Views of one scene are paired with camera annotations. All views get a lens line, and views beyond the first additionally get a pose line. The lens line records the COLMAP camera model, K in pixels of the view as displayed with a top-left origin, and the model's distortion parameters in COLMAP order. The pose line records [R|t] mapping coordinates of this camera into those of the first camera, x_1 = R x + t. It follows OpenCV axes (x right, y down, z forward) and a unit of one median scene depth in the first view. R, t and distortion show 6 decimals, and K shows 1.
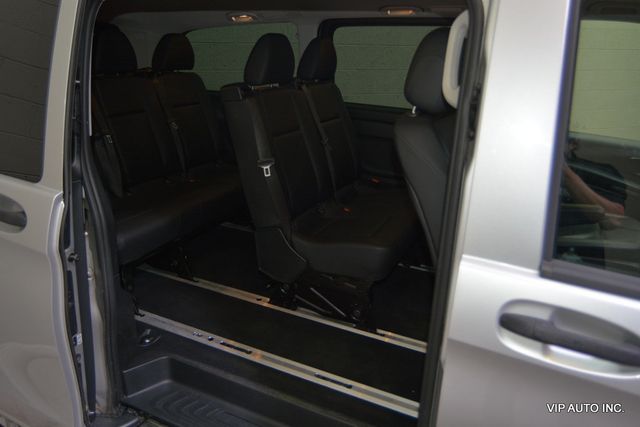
lens RADIAL K [[489.5, 0, 318.3], [0, 489.5, 212.0], [0, 0, 1]] dist [-0.016418, 0.015086]
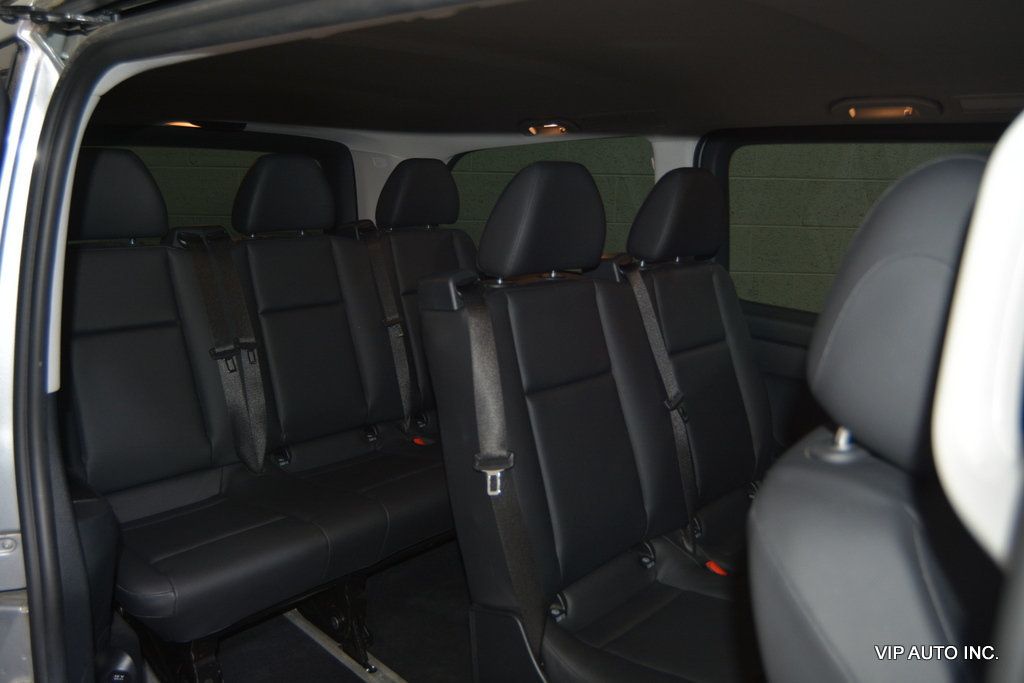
lens RADIAL K [[775.8, 0, 505.6], [0, 775.8, 352.4], [0, 0, 1]] dist [-0.025222, 0.002533]
pose [[0.947816, 0.074715, -0.309939, 0.081808], [-0.104367, 0.991300, -0.080196, -0.114141], [0.301251, 0.108359, 0.947368, 0.291910]]
